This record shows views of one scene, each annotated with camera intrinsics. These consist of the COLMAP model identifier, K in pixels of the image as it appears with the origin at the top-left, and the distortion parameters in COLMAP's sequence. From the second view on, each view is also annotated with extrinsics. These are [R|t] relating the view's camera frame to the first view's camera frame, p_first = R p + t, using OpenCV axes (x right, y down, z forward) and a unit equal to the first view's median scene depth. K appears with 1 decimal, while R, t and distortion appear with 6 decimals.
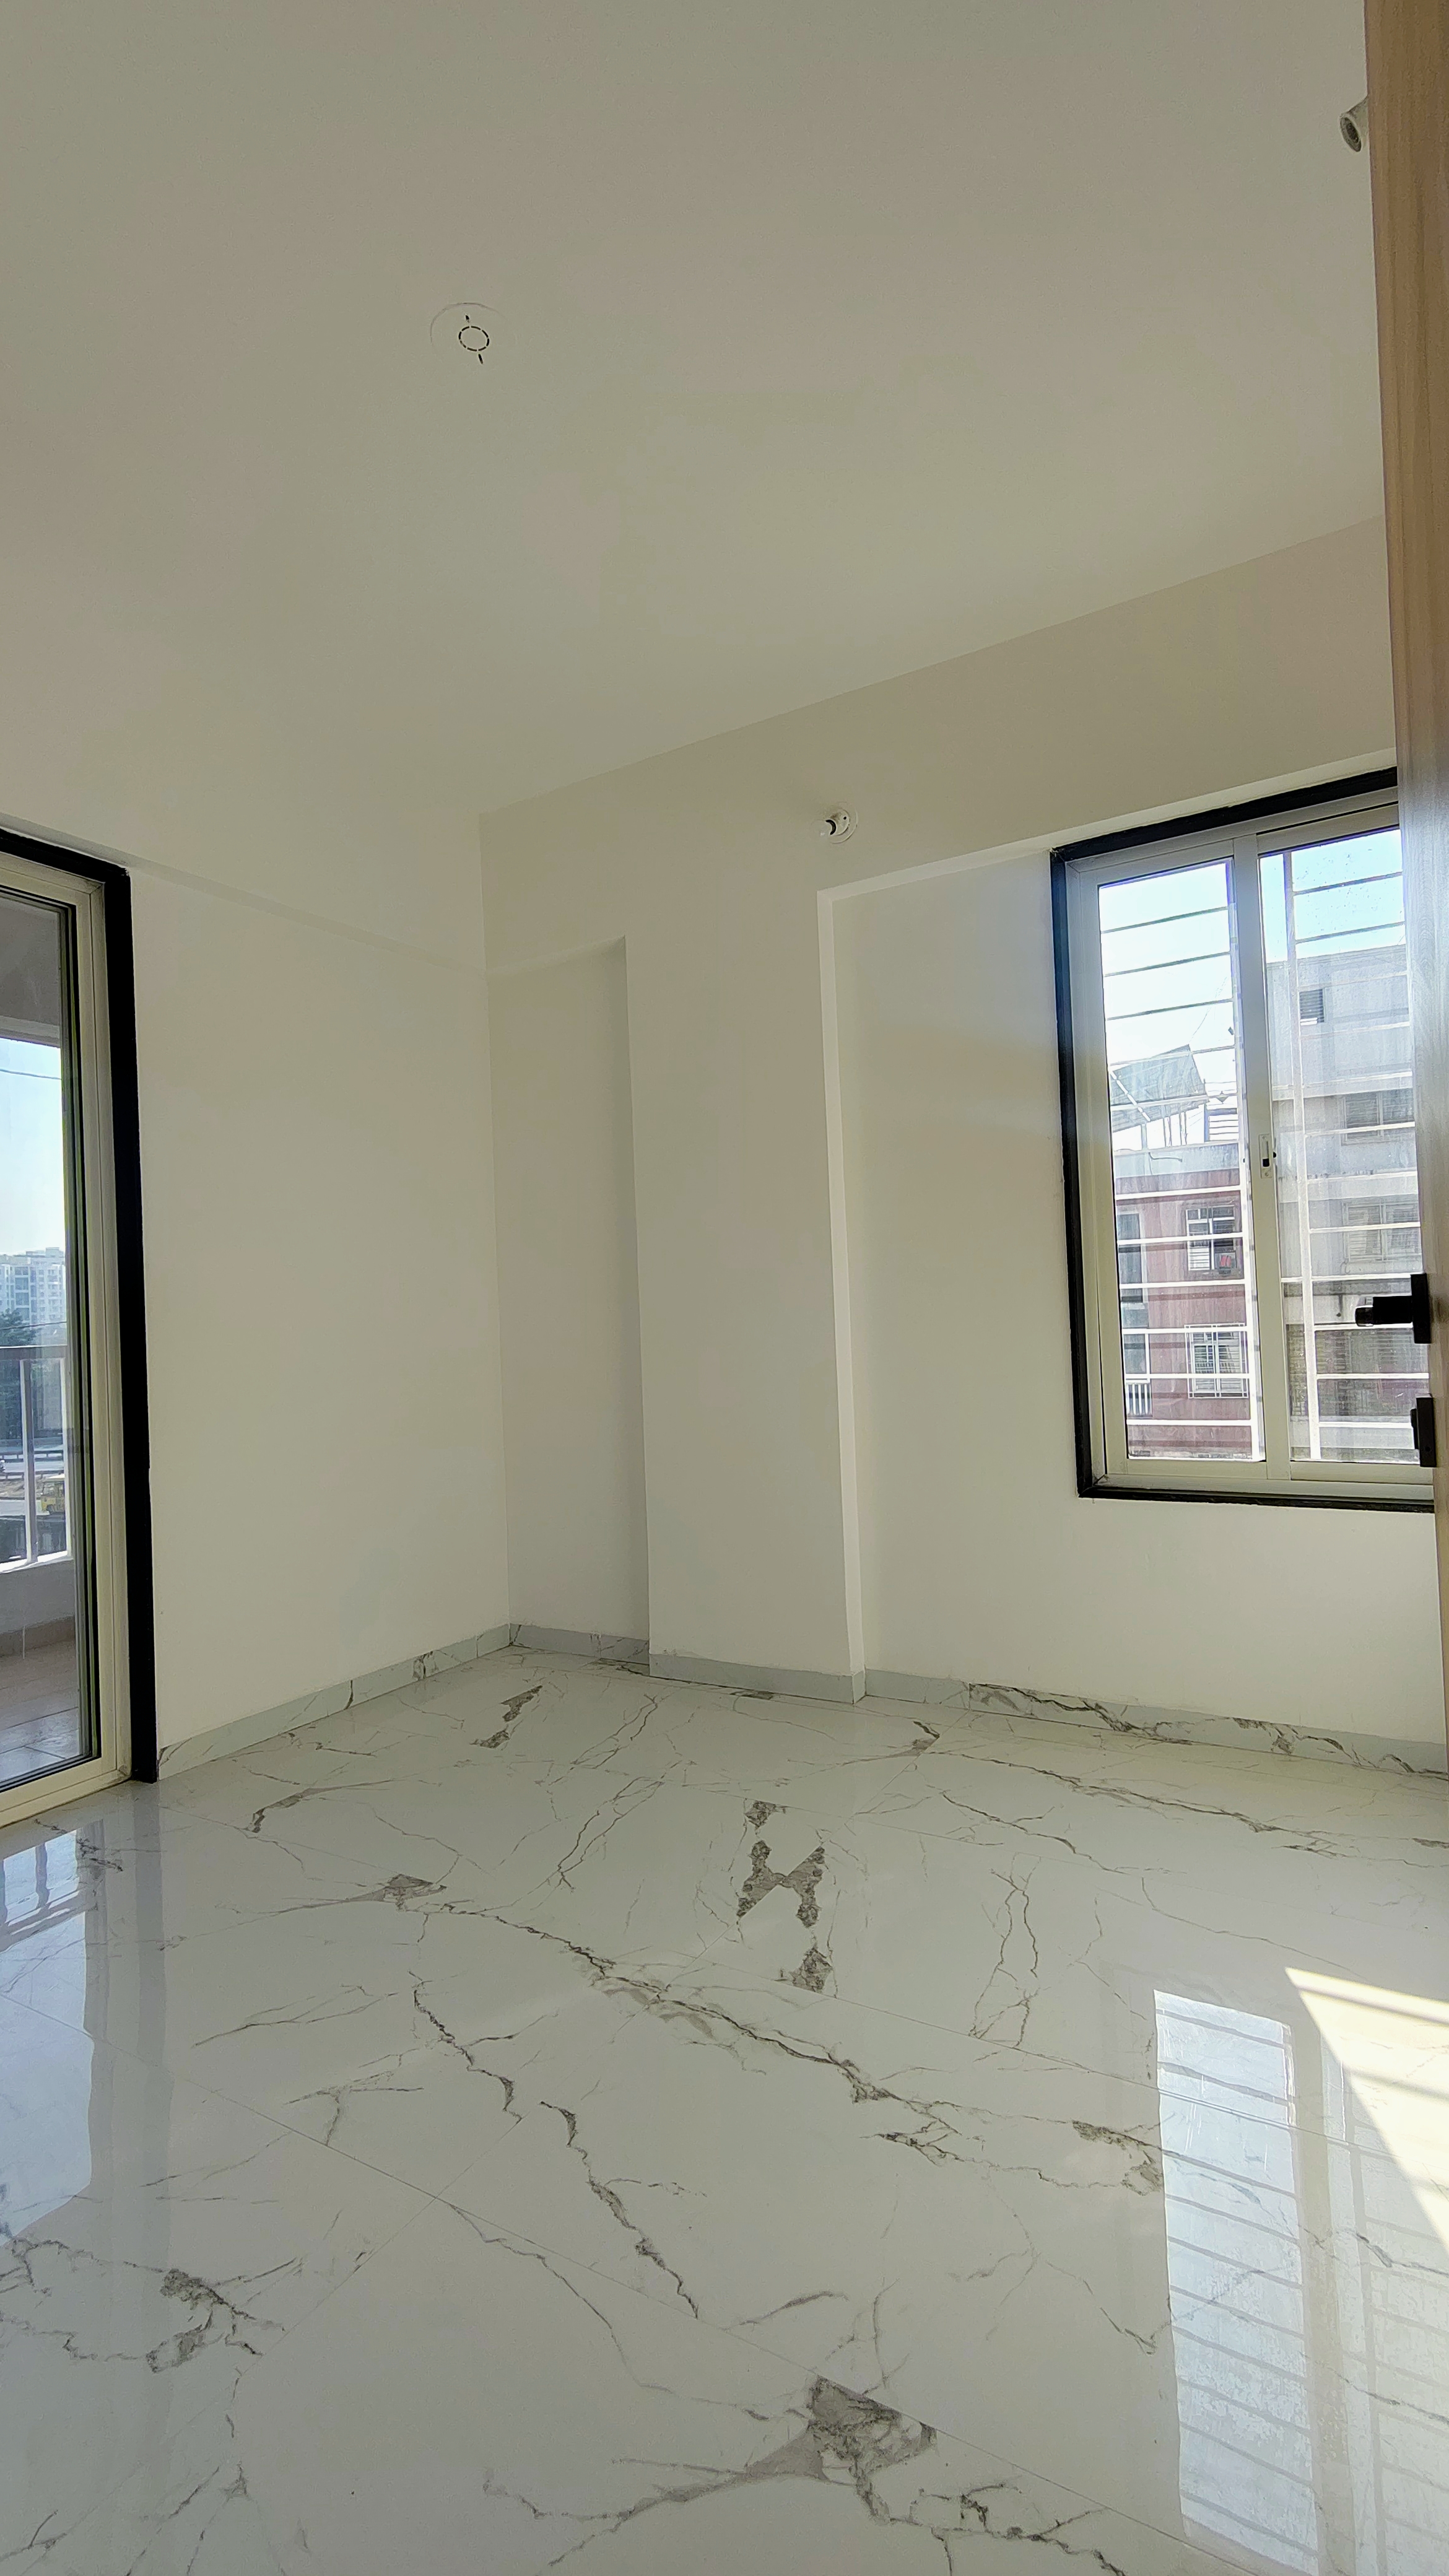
lens RADIAL K [[1198.4, 0, 729.7], [0, 1198.4, 1298.4], [0, 0, 1]] dist [0.002008, -0.001681]
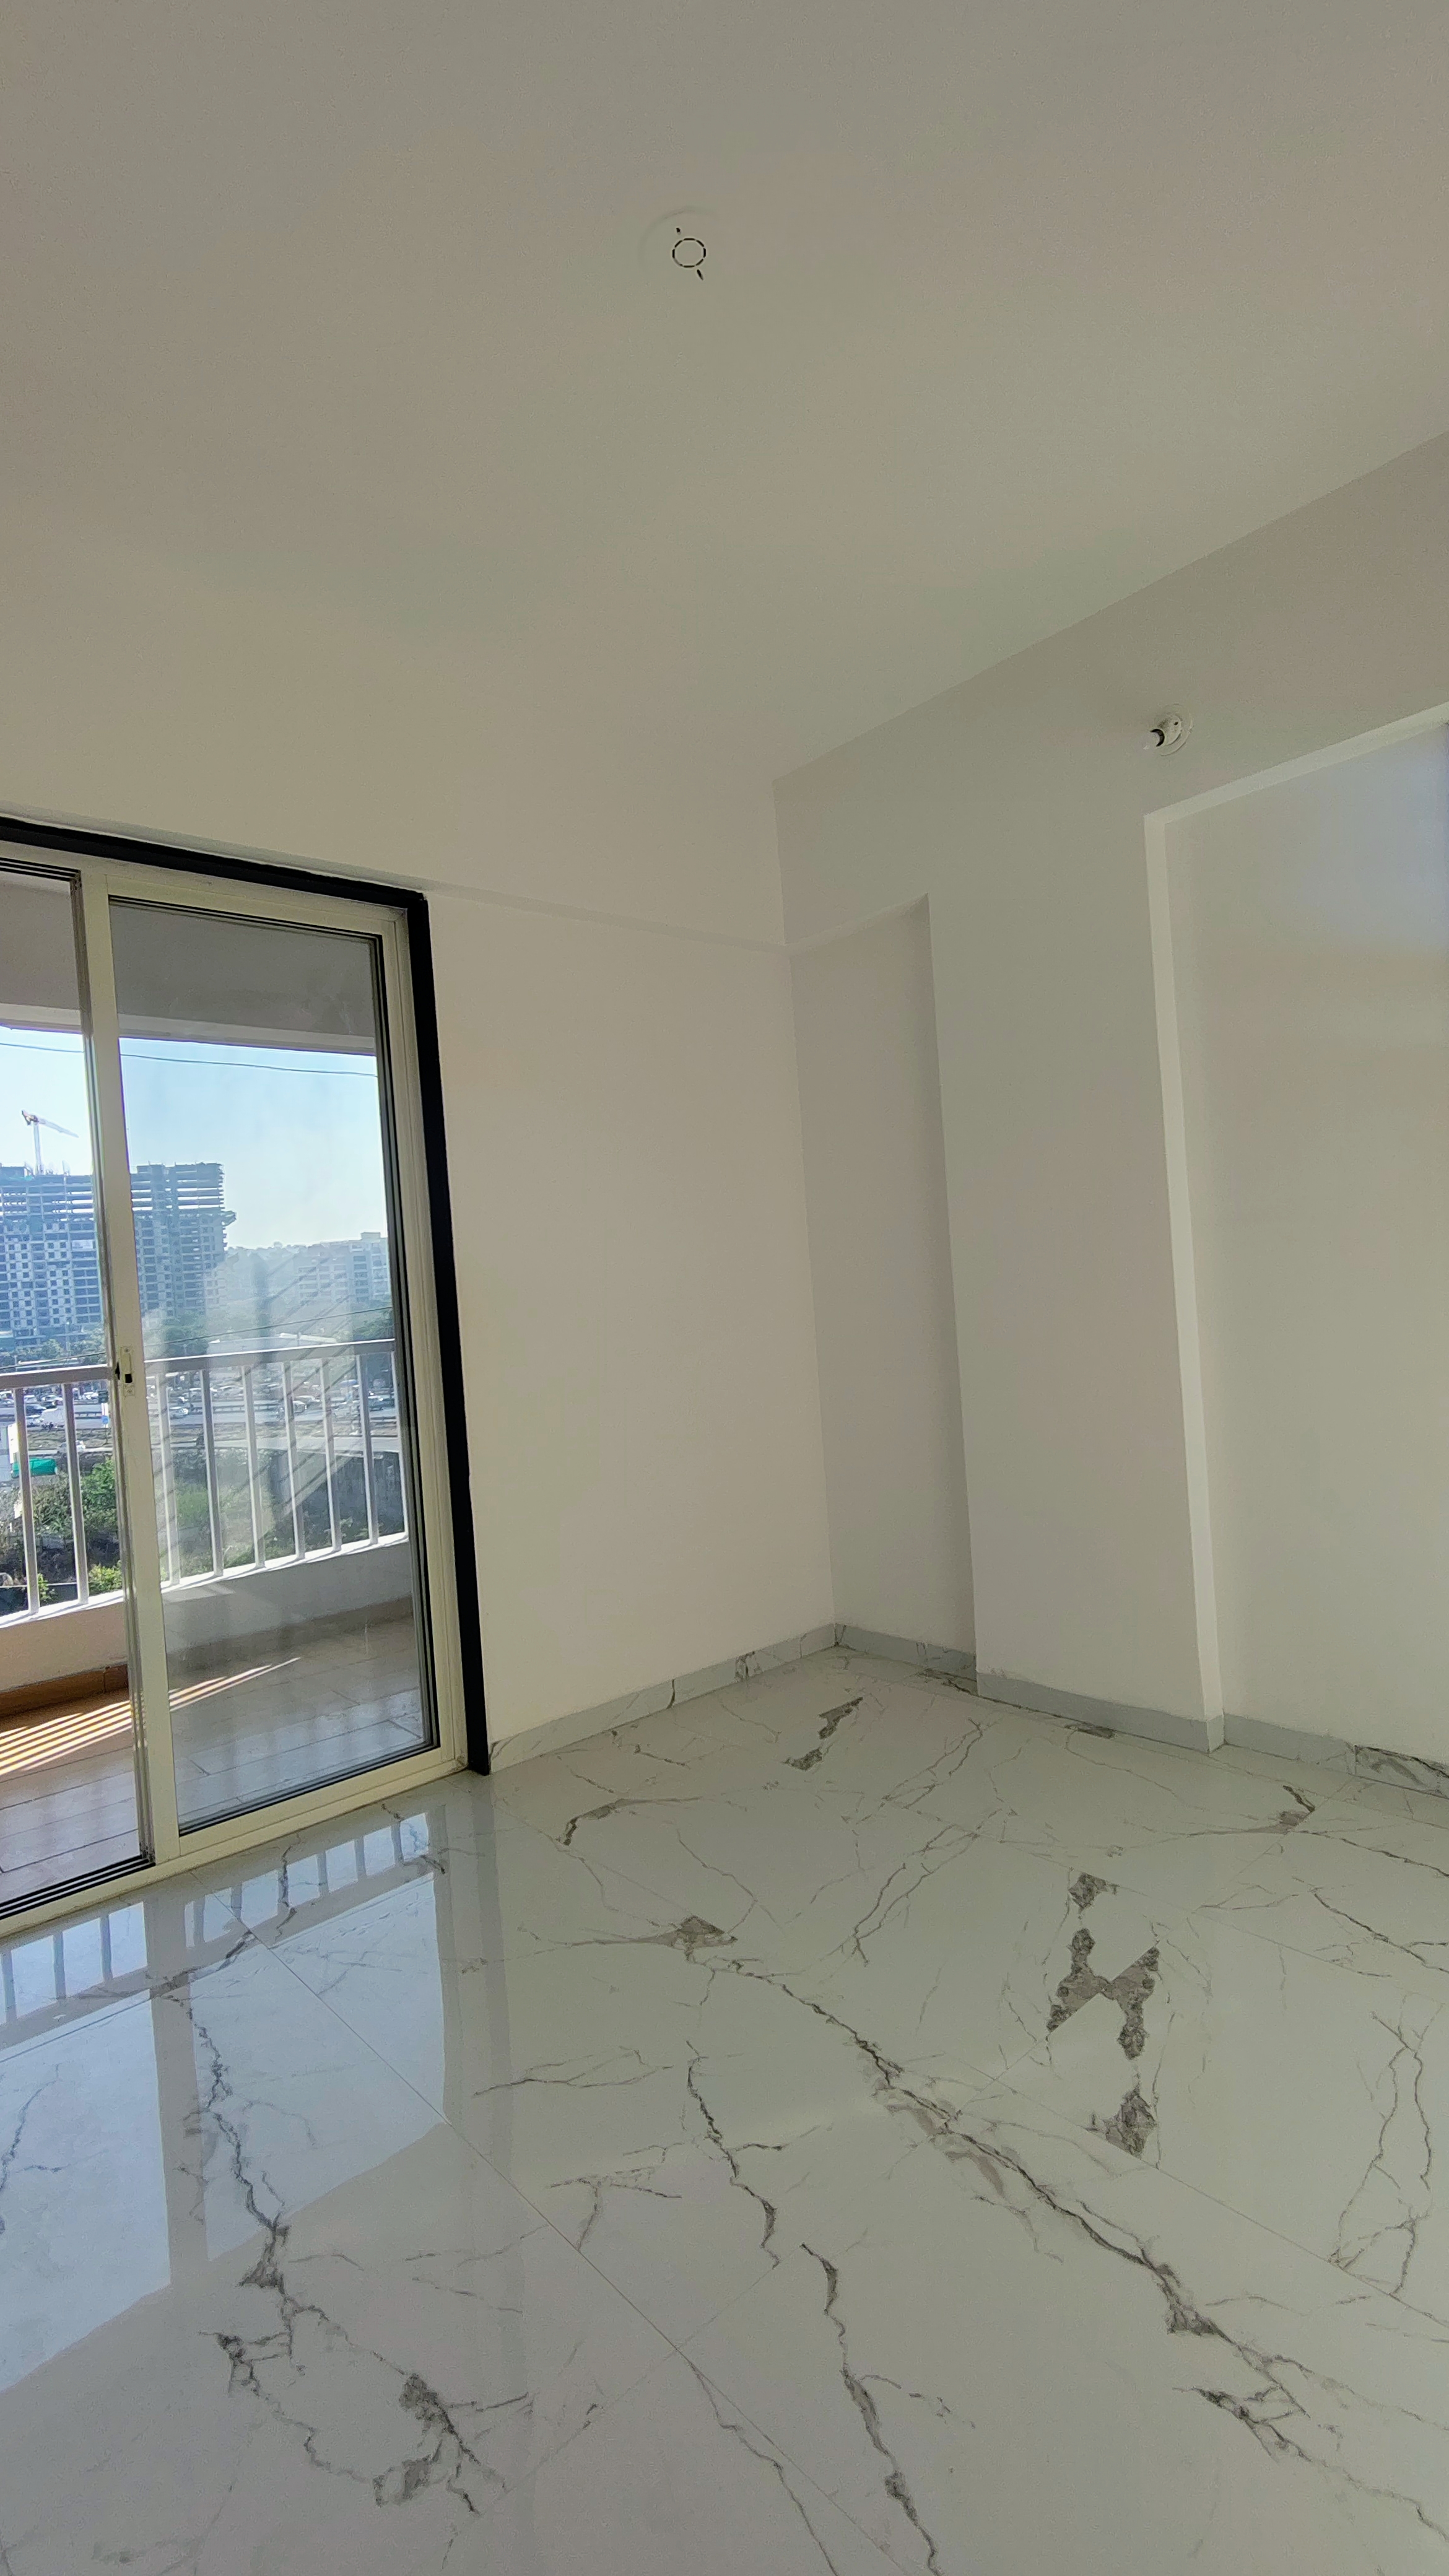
lens RADIAL K [[1198.4, 0, 729.7], [0, 1198.4, 1298.4], [0, 0, 1]] dist [0.002008, -0.001681]
pose [[0.954352, -0.022934, -0.297803, 0.051801], [0.035560, 0.998681, 0.037047, -0.051484], [0.296560, -0.045946, 0.953908, 0.108599]]
